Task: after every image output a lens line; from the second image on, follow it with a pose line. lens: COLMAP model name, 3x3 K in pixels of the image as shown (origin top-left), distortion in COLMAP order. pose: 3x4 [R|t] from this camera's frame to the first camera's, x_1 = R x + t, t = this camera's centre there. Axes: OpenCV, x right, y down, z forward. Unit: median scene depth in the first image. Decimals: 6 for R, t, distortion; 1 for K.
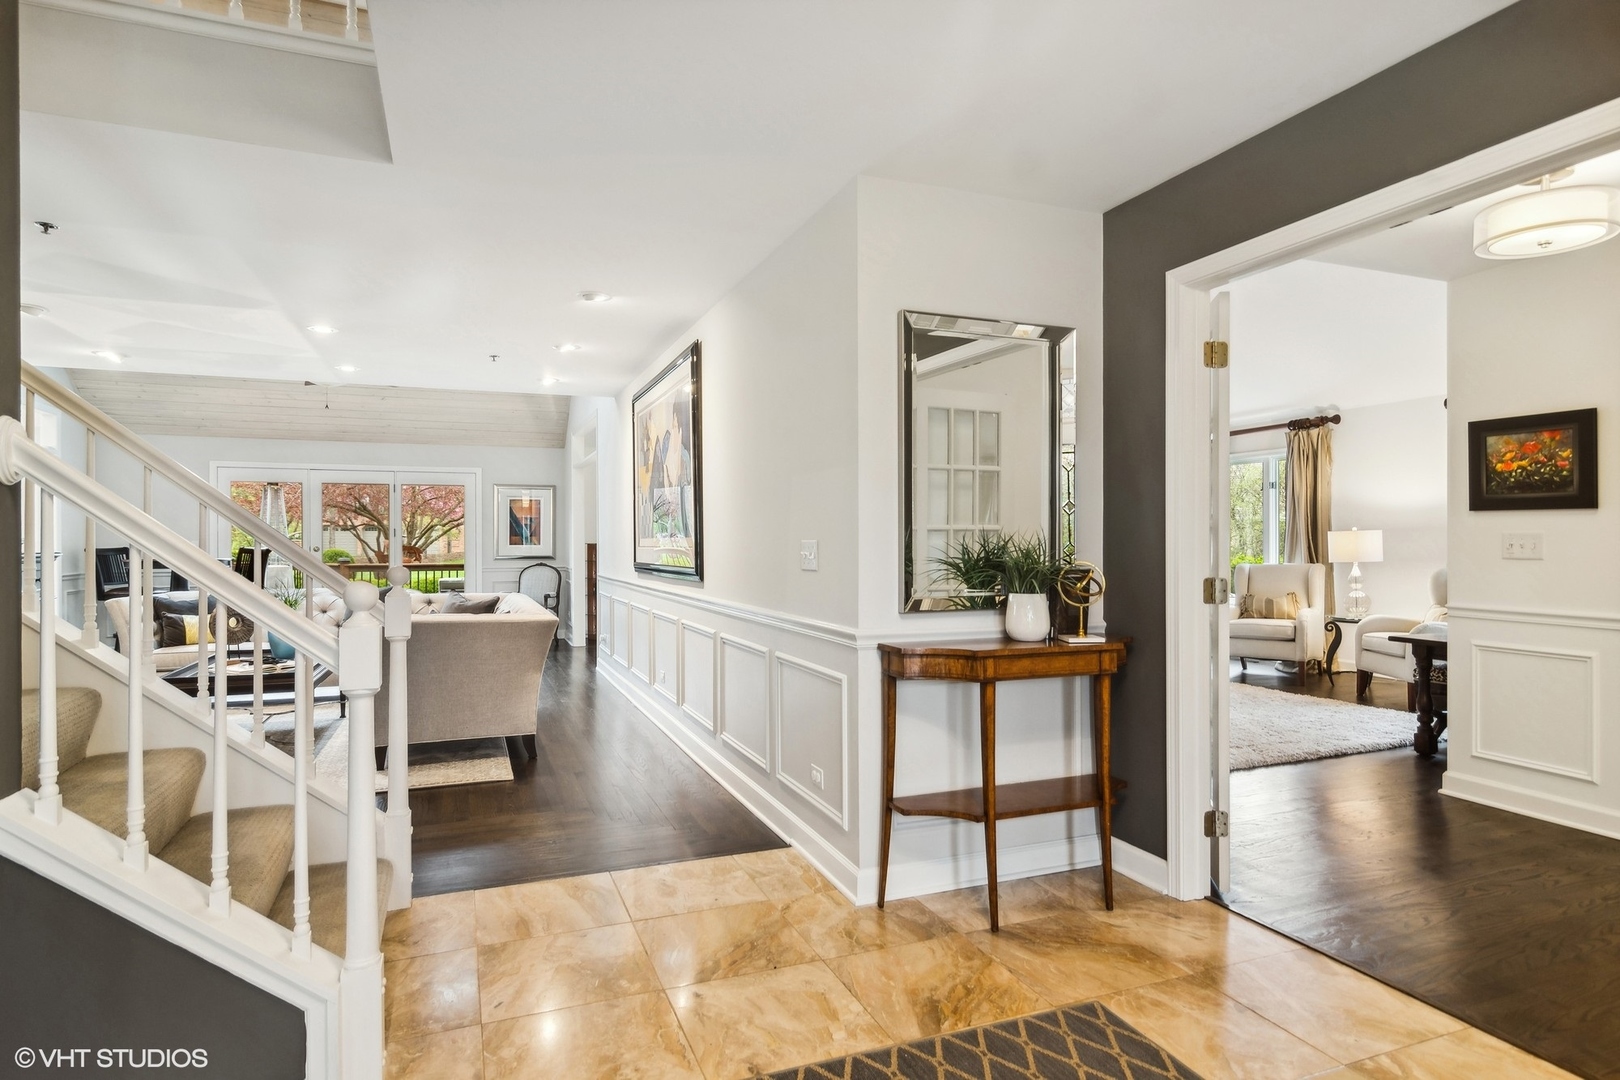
lens RADIAL K [[870.6, 0, 810.0], [0, 870.6, 540.0], [0, 0, 1]] dist [-0.000577, 0.000637]
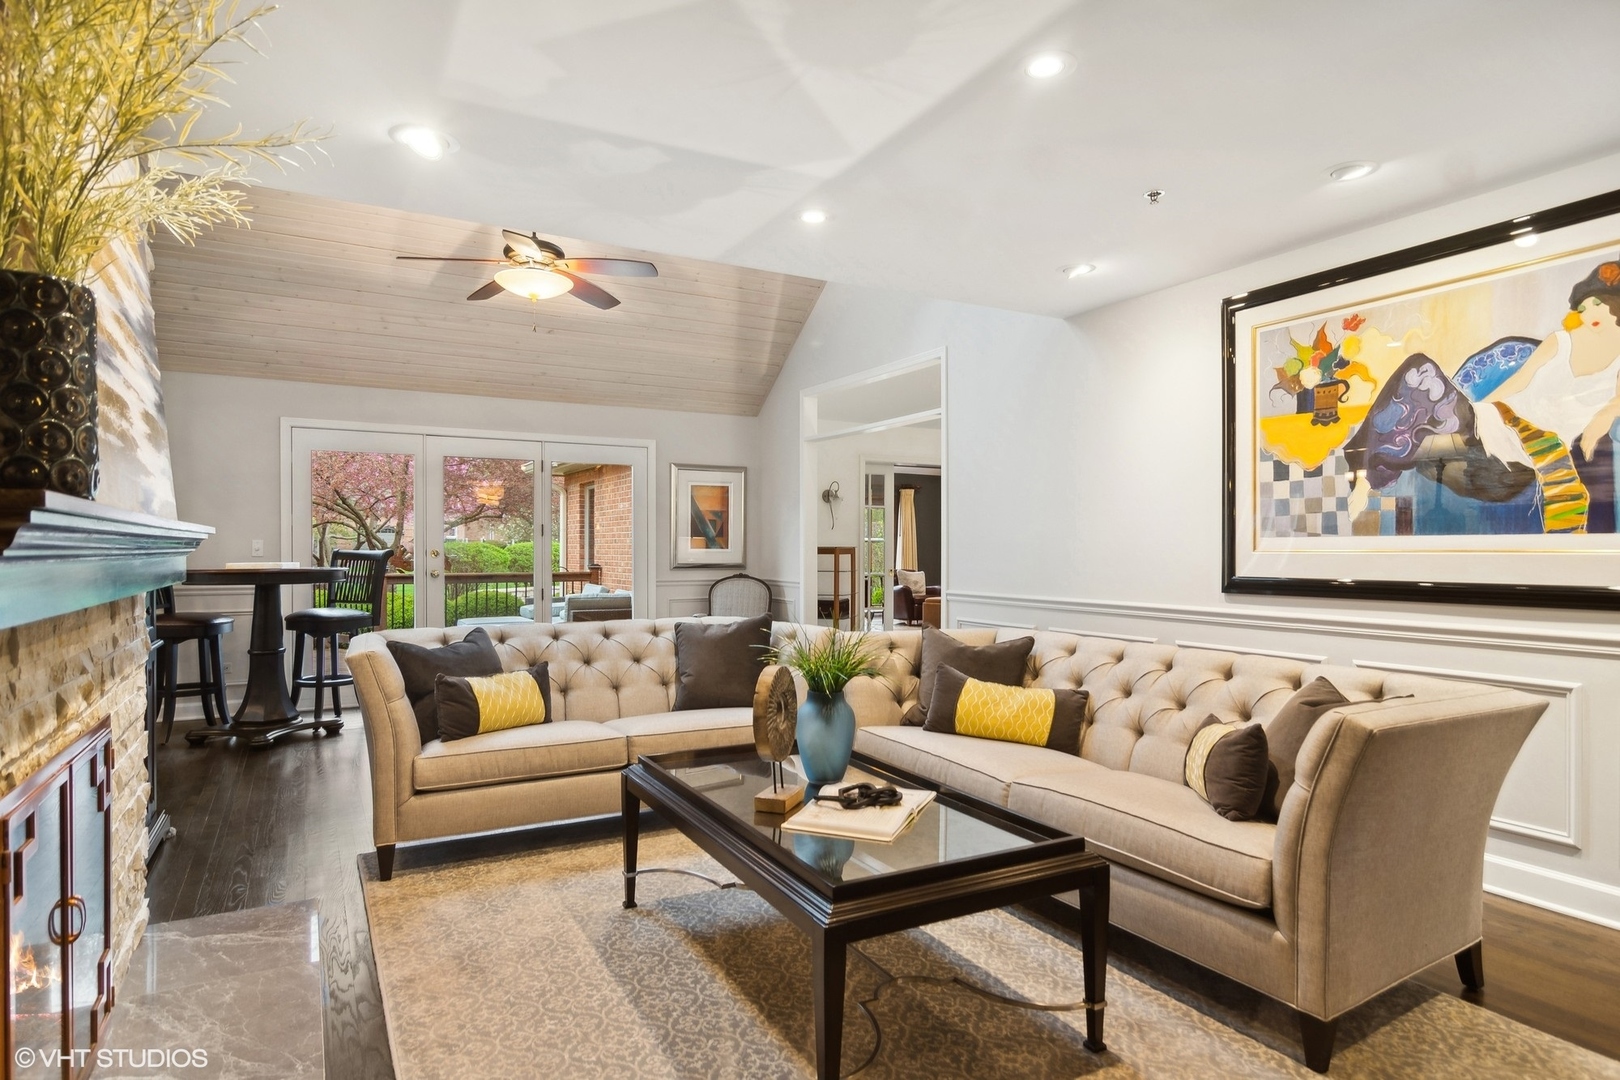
lens RADIAL K [[896.2, 0, 809.7], [0, 896.2, 558.2], [0, 0, 1]] dist [0.000973, 0.001461]
pose [[0.991614, 0.002545, 0.129207, -0.360935], [-0.004207, 0.999912, 0.012593, 0.003846], [-0.129163, -0.013031, 0.991538, 0.268215]]
